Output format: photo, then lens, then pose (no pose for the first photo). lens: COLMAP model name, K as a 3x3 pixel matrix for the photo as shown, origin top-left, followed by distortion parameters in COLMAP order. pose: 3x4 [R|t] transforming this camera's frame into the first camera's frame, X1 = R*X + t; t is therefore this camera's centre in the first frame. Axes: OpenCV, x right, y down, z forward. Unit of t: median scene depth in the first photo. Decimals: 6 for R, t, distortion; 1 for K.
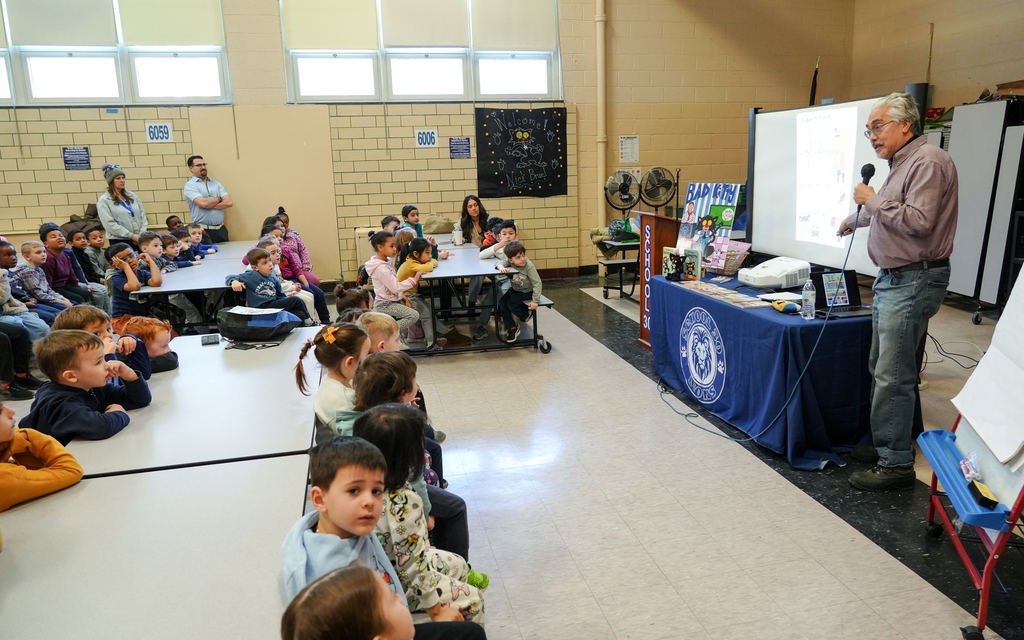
lens RADIAL K [[709.4, 0, 512.0], [0, 709.4, 320.0], [0, 0, 1]] dist [-0.070628, 0.040039]
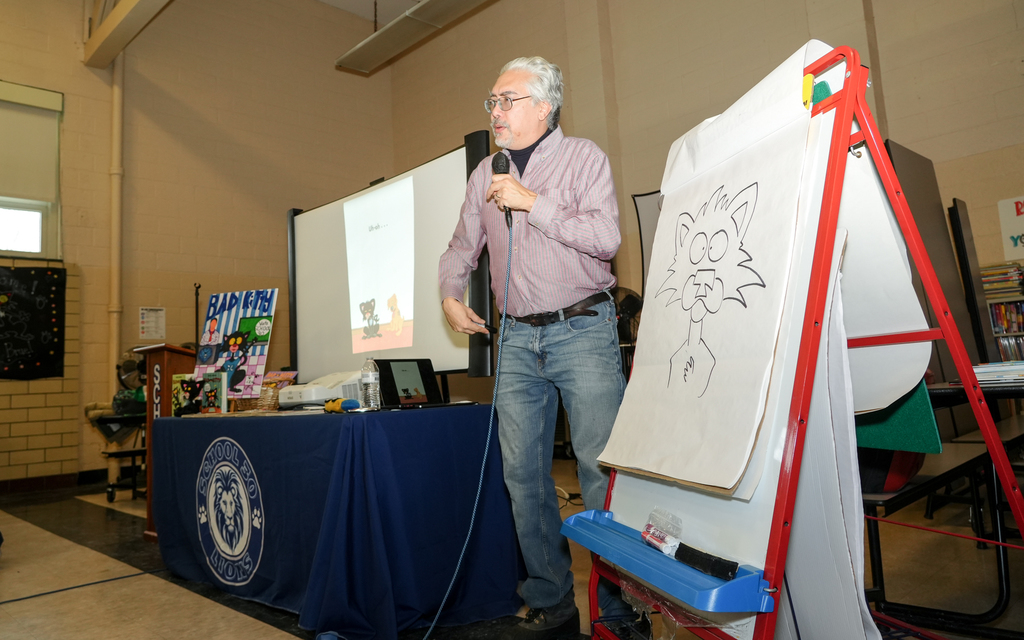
lens RADIAL K [[709.4, 0, 512.0], [0, 709.4, 320.0], [0, 0, 1]] dist [-0.070628, 0.040039]
pose [[0.823859, 0.046667, 0.564871, 0.100976], [0.144326, 0.946481, -0.288692, 0.098230], [-0.548112, 0.319367, 0.773032, 0.271087]]
